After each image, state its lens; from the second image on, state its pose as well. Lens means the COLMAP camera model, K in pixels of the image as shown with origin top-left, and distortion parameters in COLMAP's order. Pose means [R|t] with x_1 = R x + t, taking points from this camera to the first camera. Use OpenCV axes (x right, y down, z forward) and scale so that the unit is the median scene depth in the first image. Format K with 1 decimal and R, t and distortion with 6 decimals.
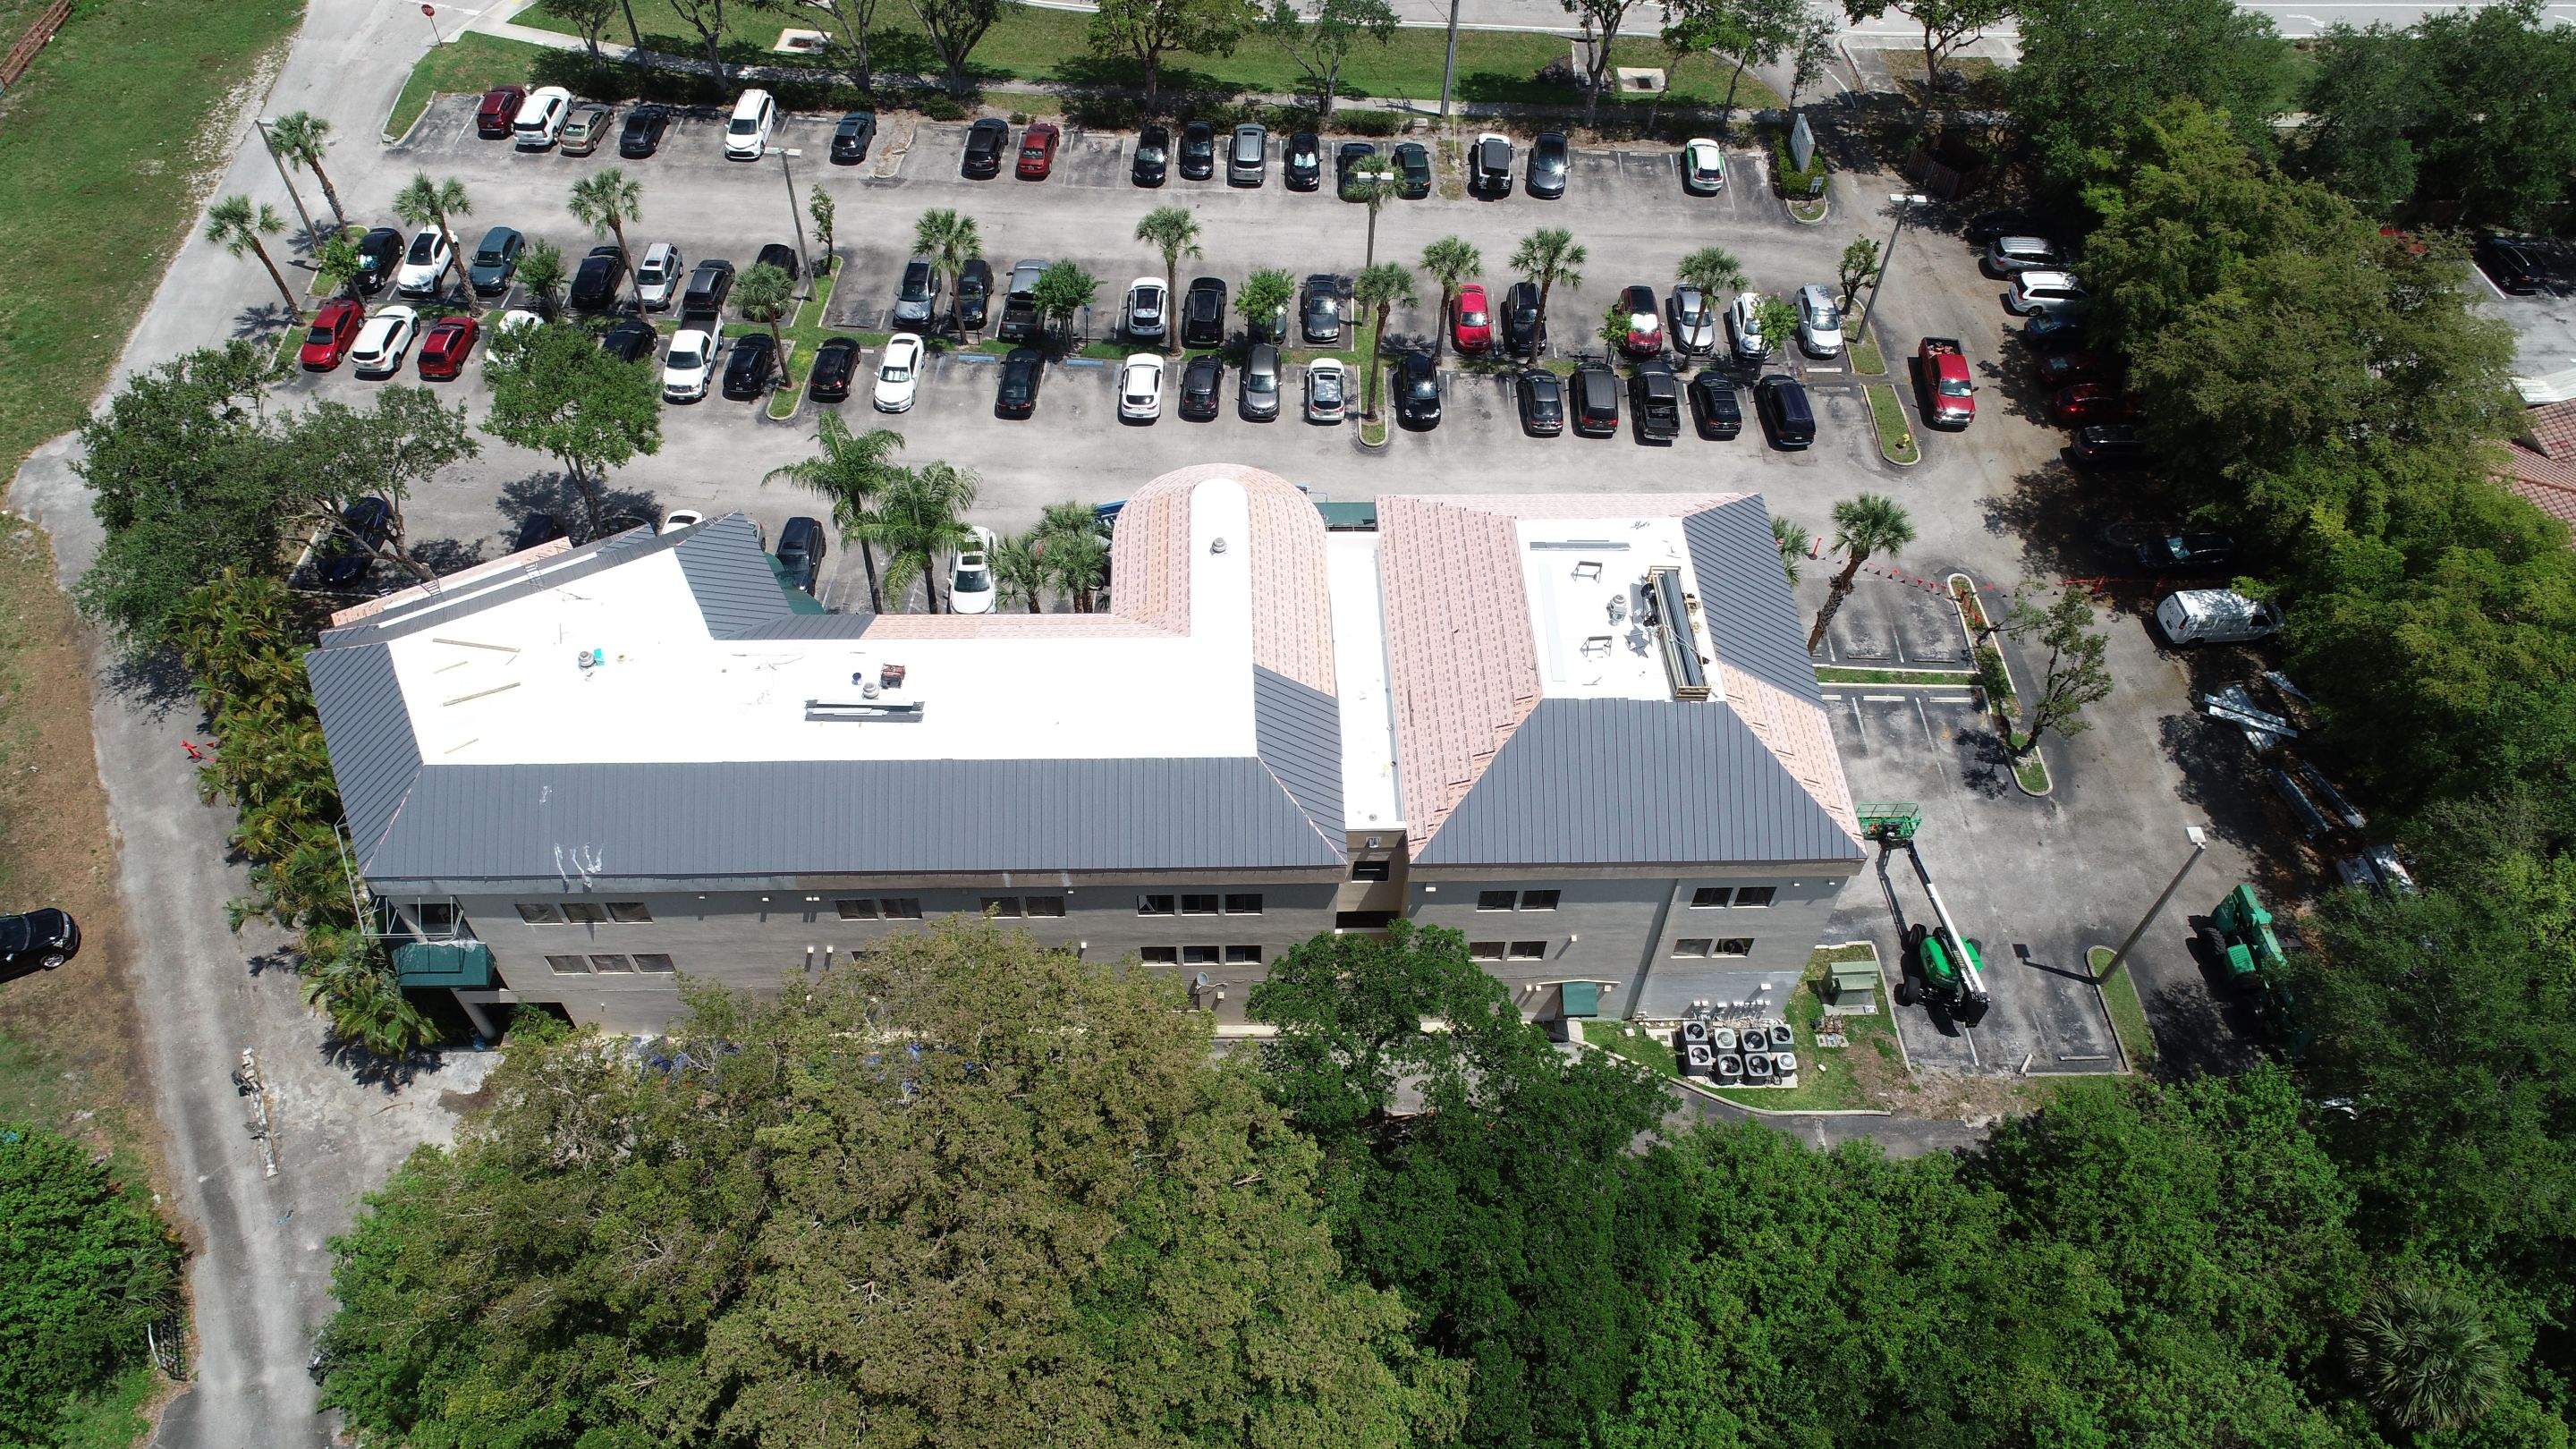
lens RADIAL K [[1724.8, 0, 1290.2], [0, 1724.8, 739.6], [0, 0, 1]] dist [-0.007628, 0.004194]
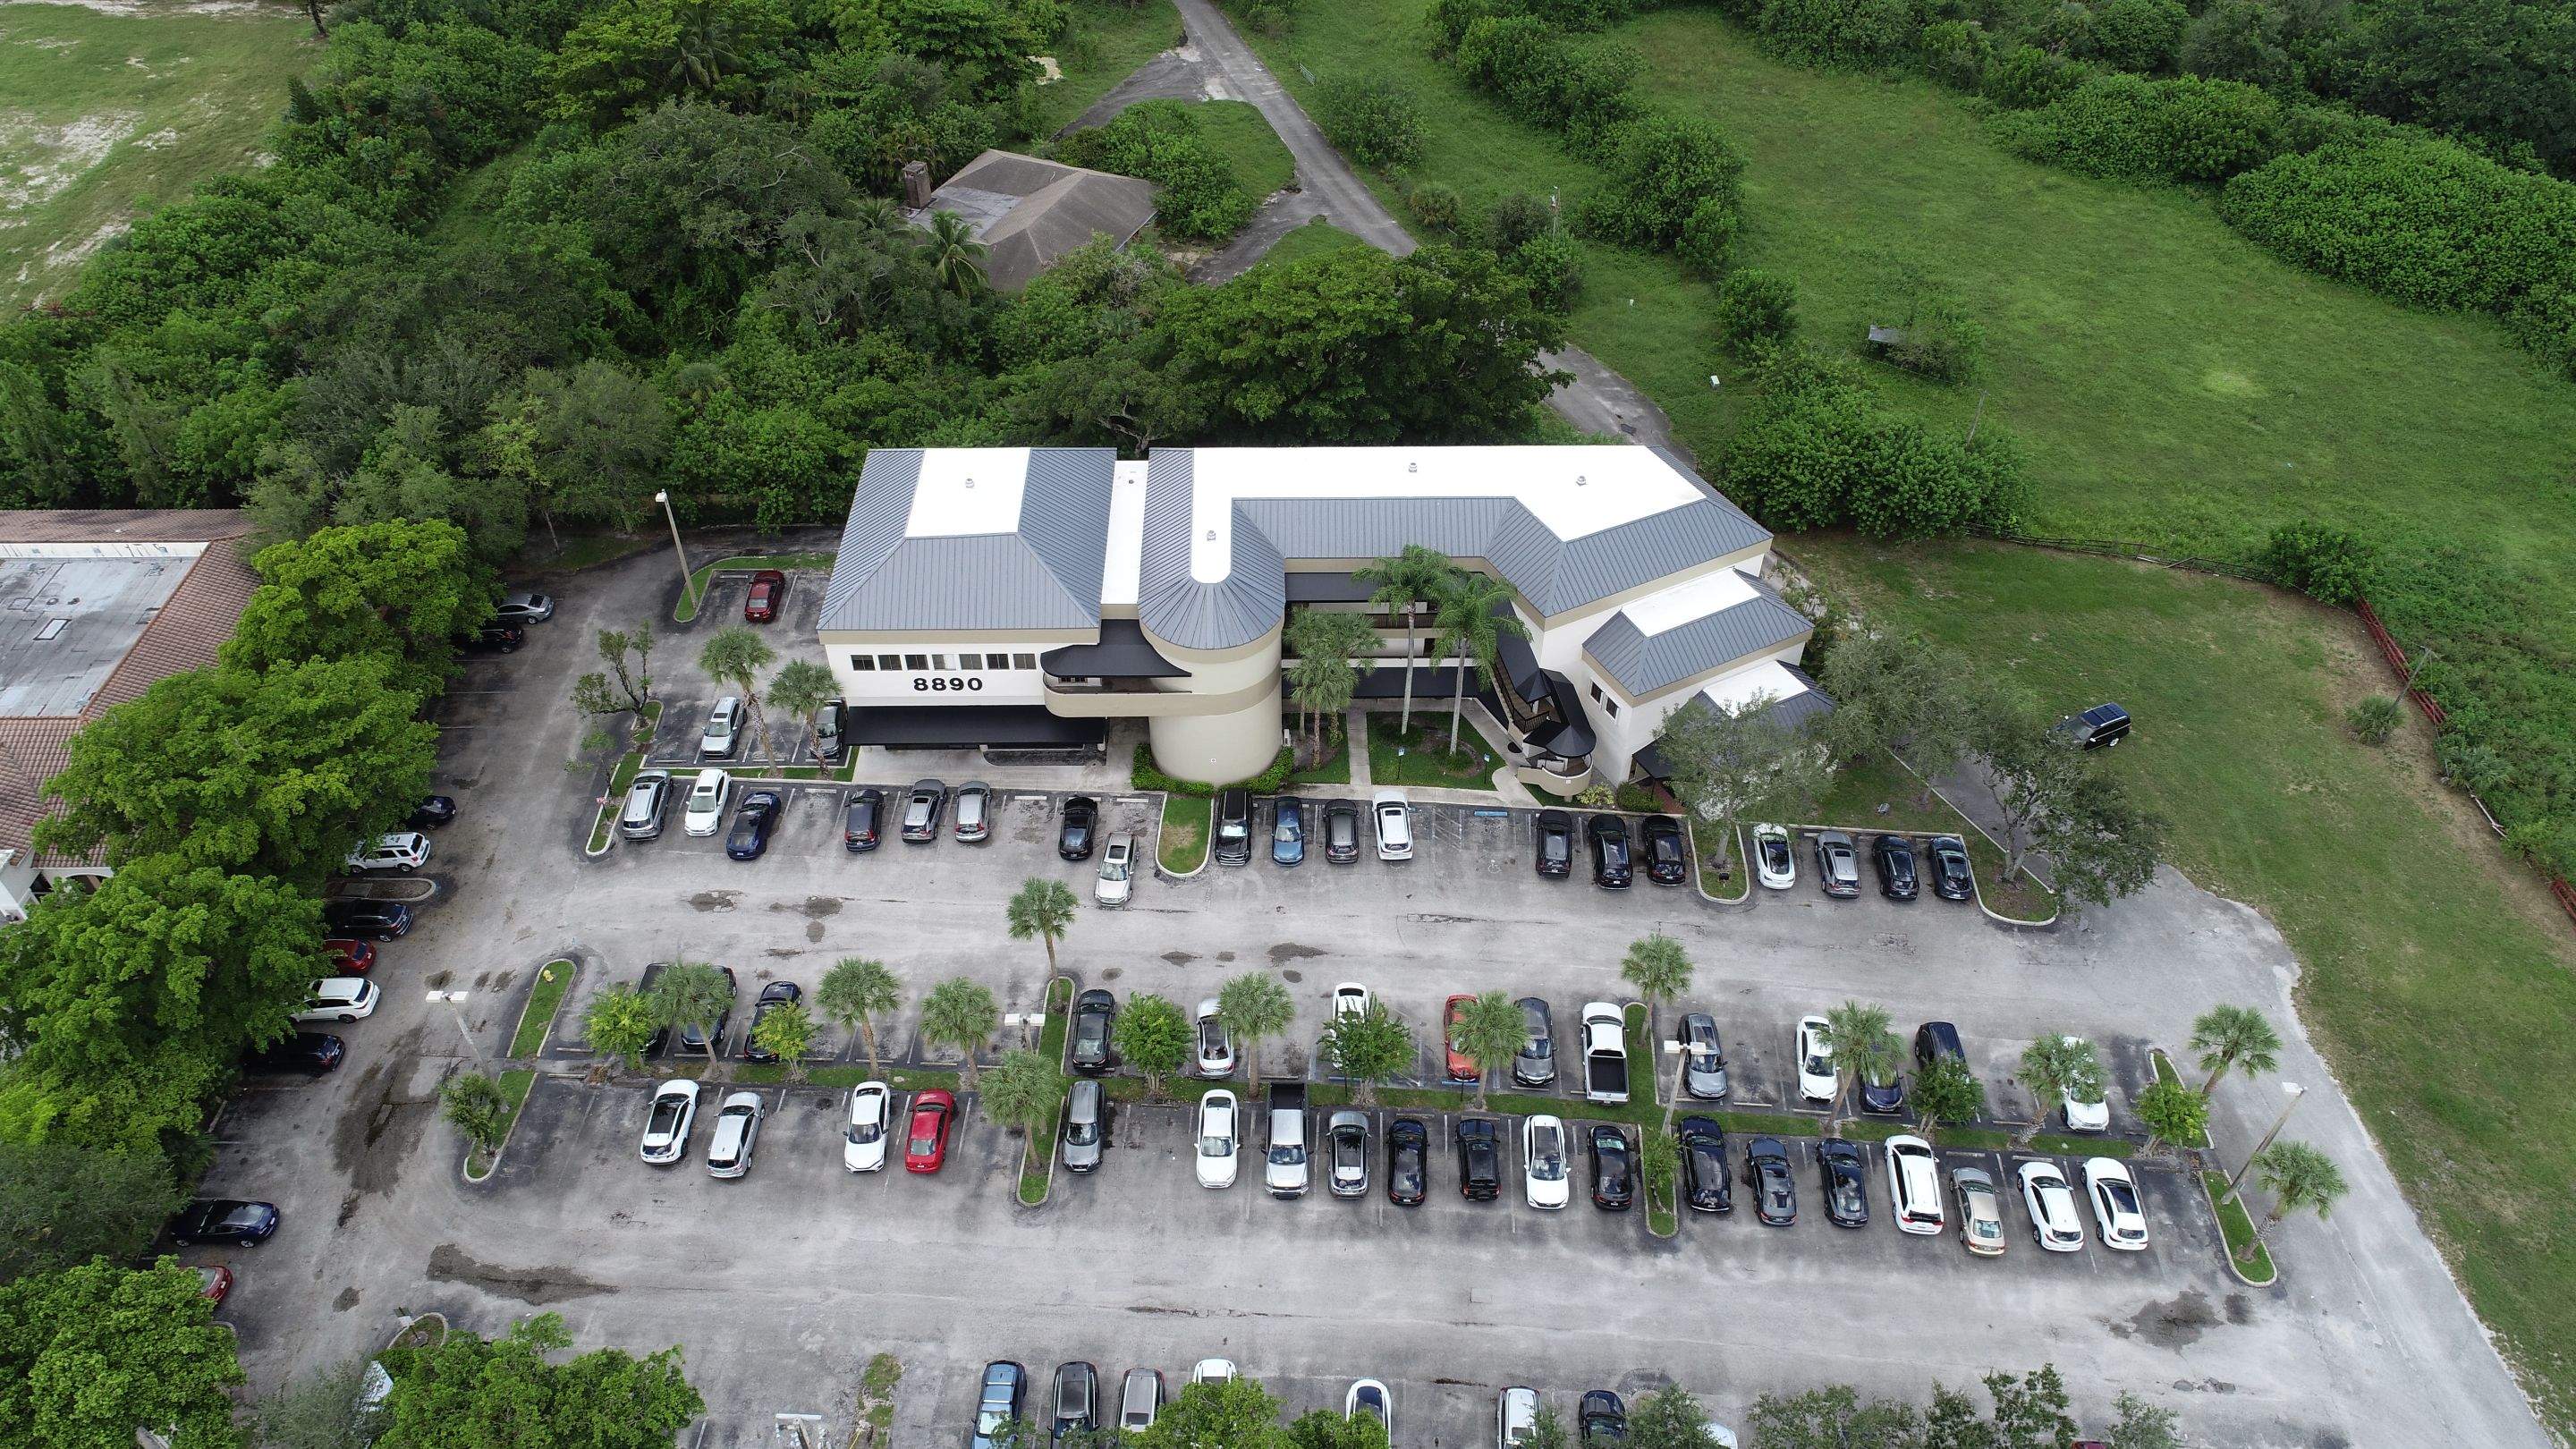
lens RADIAL K [[1724.8, 0, 1289.6], [0, 1724.8, 719.3], [0, 0, 1]] dist [-0.007628, 0.004194]
pose [[-0.999474, -0.031676, -0.006891, -0.100487], [-0.004933, -0.061485, 0.998096, -1.578995], [-0.032039, 0.997605, 0.061296, 1.012023]]
